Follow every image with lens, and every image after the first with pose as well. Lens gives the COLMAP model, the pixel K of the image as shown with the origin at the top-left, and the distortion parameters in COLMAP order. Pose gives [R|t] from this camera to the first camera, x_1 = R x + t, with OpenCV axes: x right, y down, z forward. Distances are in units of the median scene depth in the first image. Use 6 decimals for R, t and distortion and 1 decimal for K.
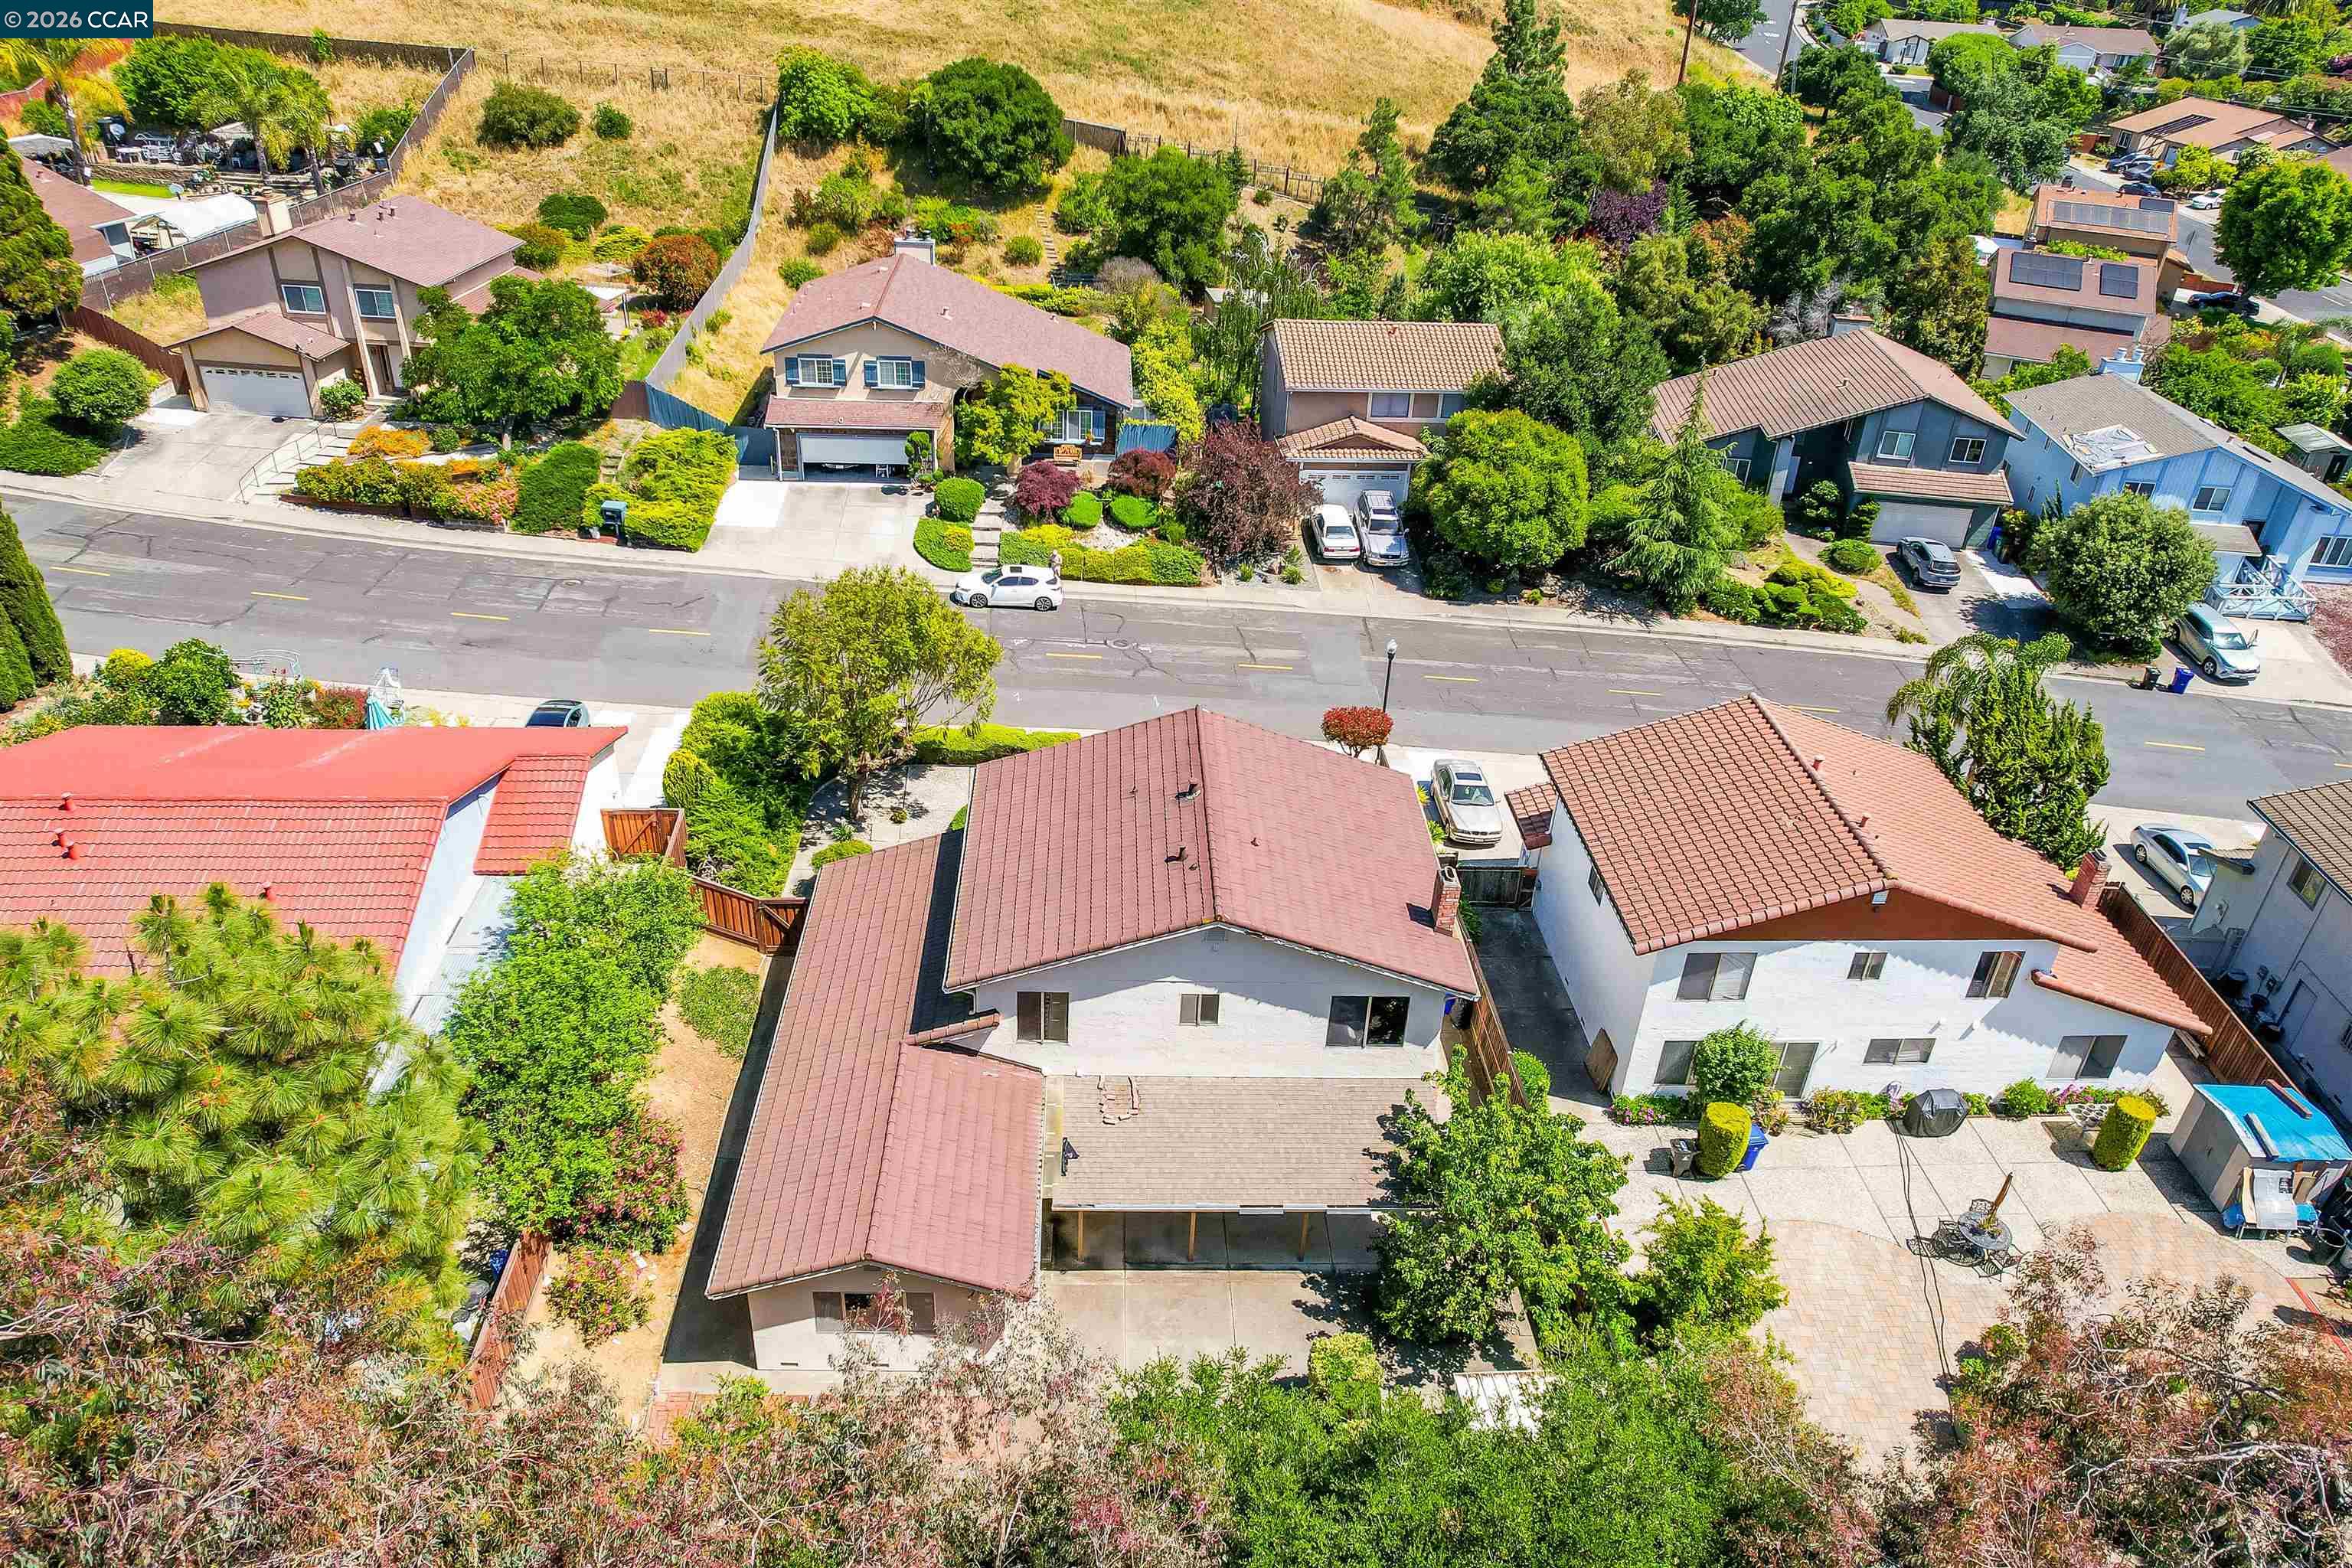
lens RADIAL K [[1550.3, 0, 1176.0], [0, 1550.3, 784.0], [0, 0, 1]] dist [-0.078001, 0.081954]
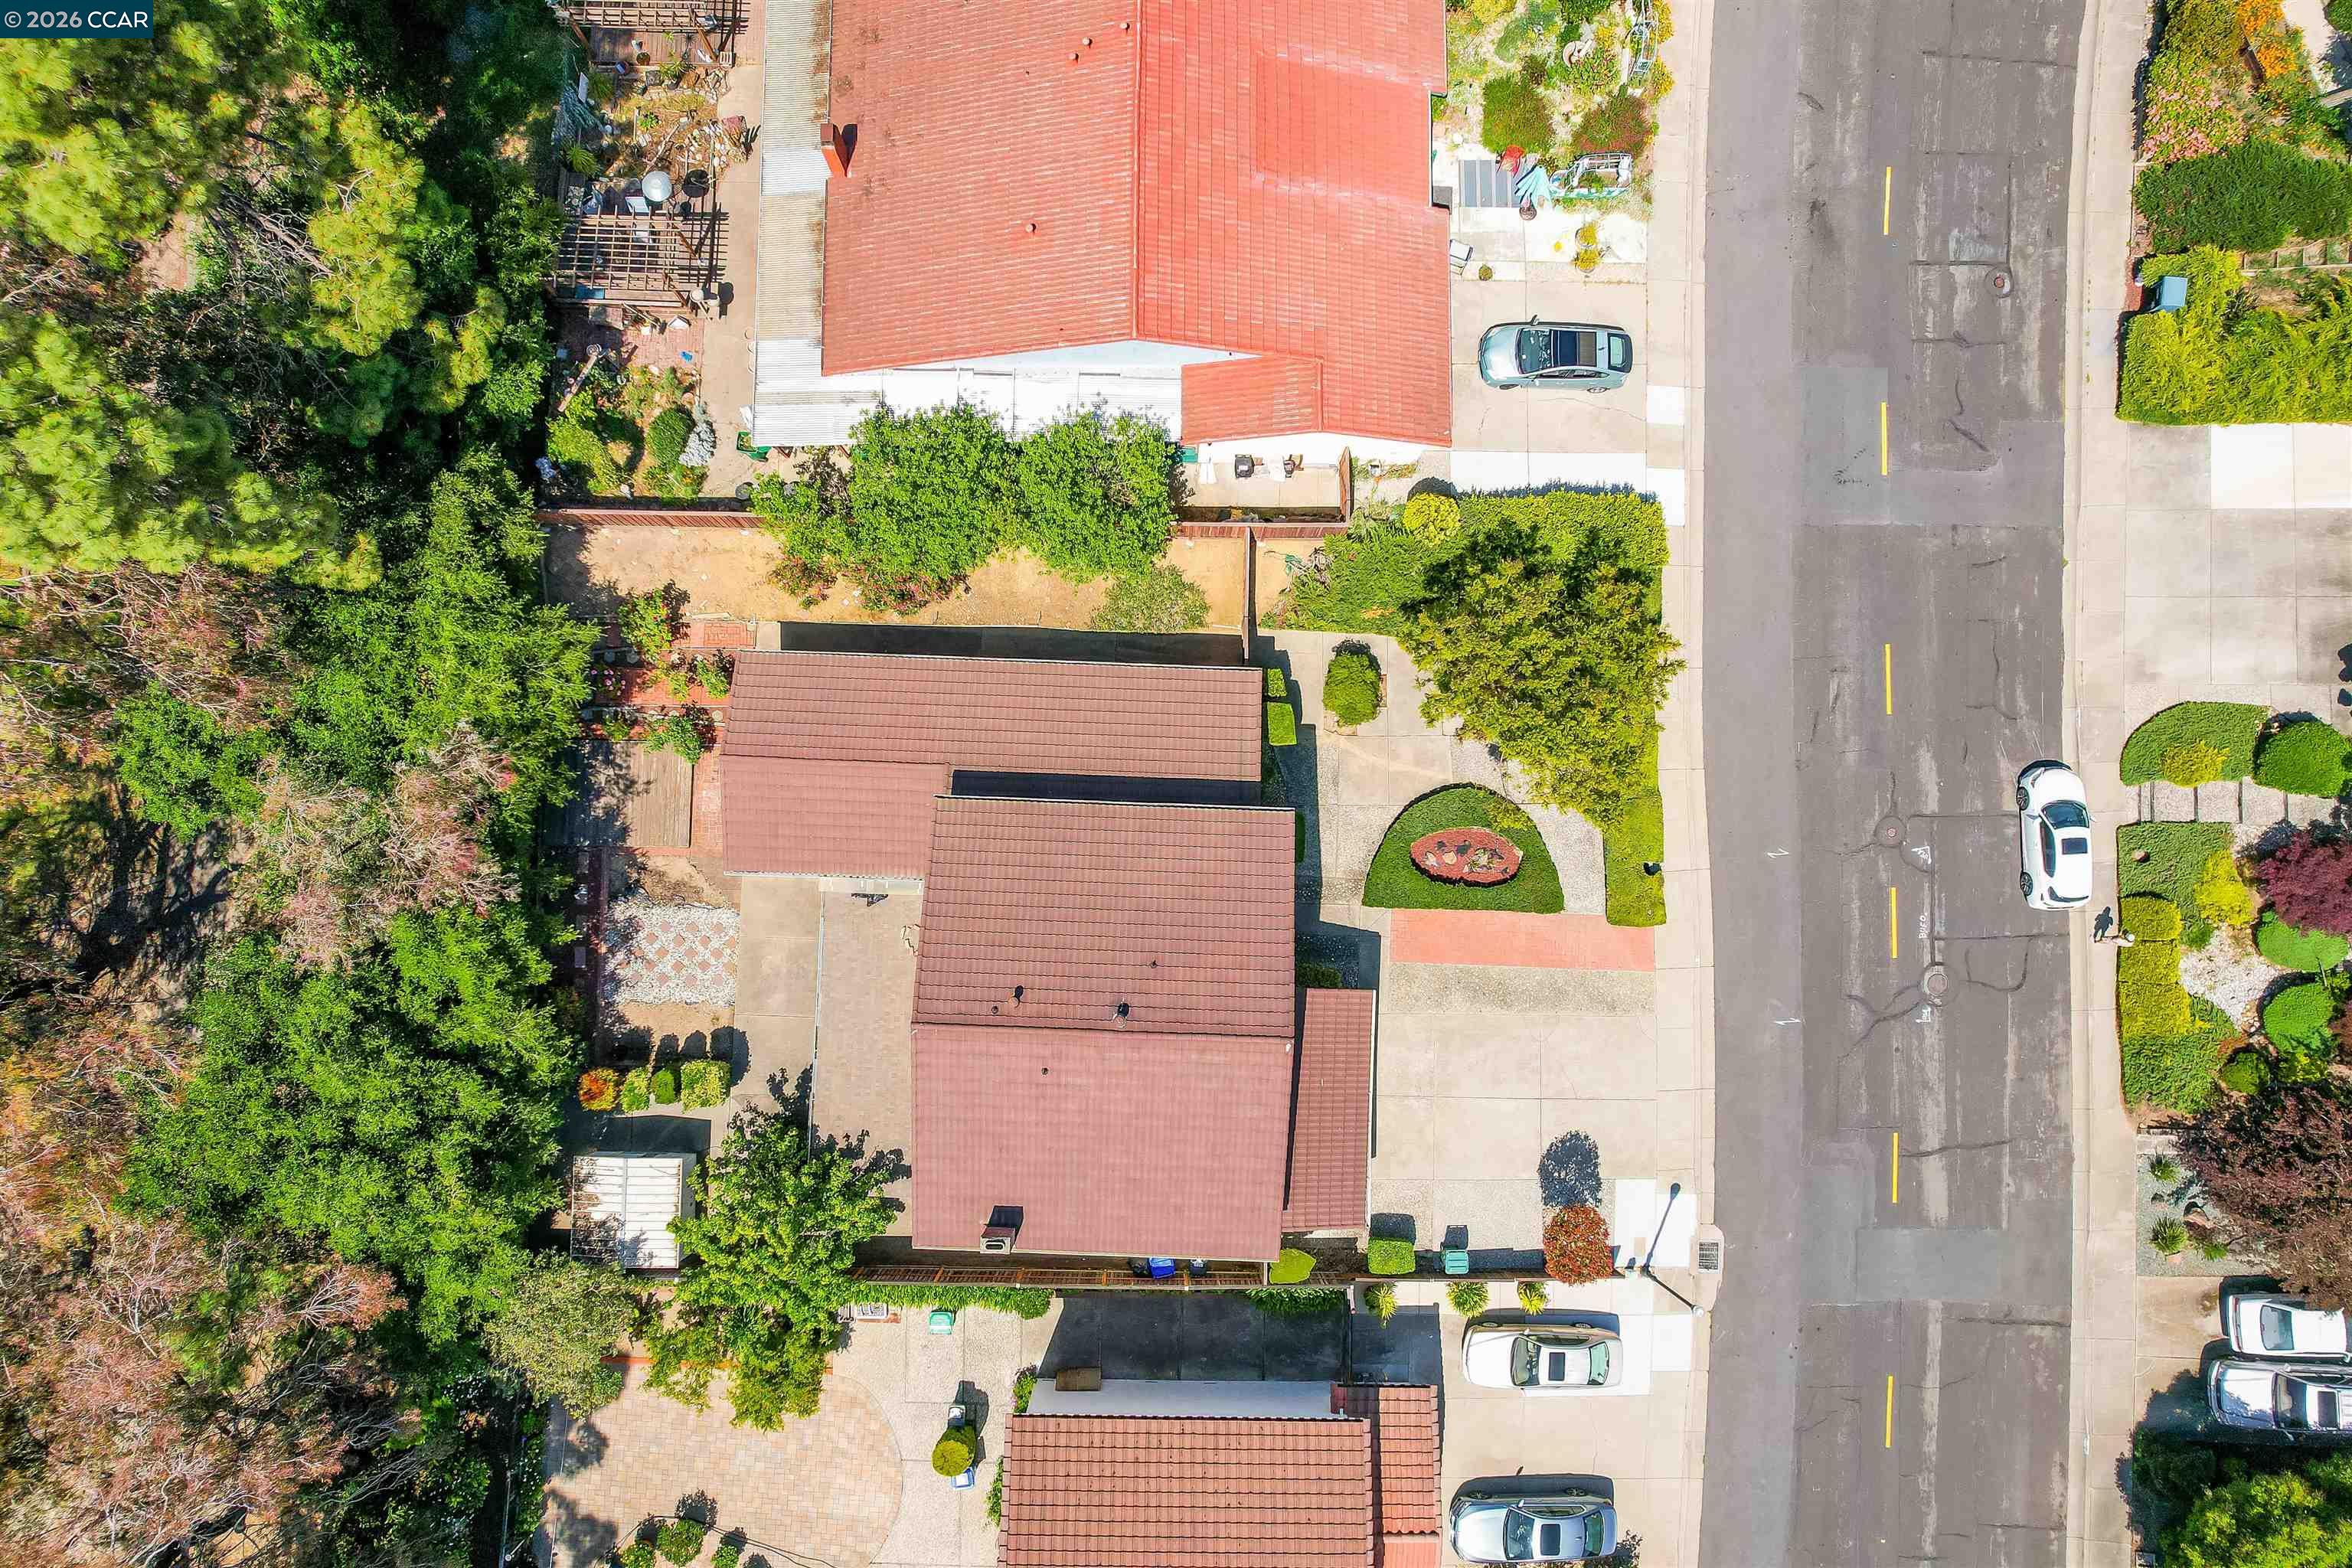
lens RADIAL K [[1550.3, 0, 1176.0], [0, 1550.3, 784.0], [0, 0, 1]] dist [-0.078001, 0.081954]
pose [[-0.075101, 0.993160, -0.089407, -0.034404], [-0.550102, 0.033520, 0.834424, -0.477938], [0.831714, 0.111850, 0.543822, 0.234249]]
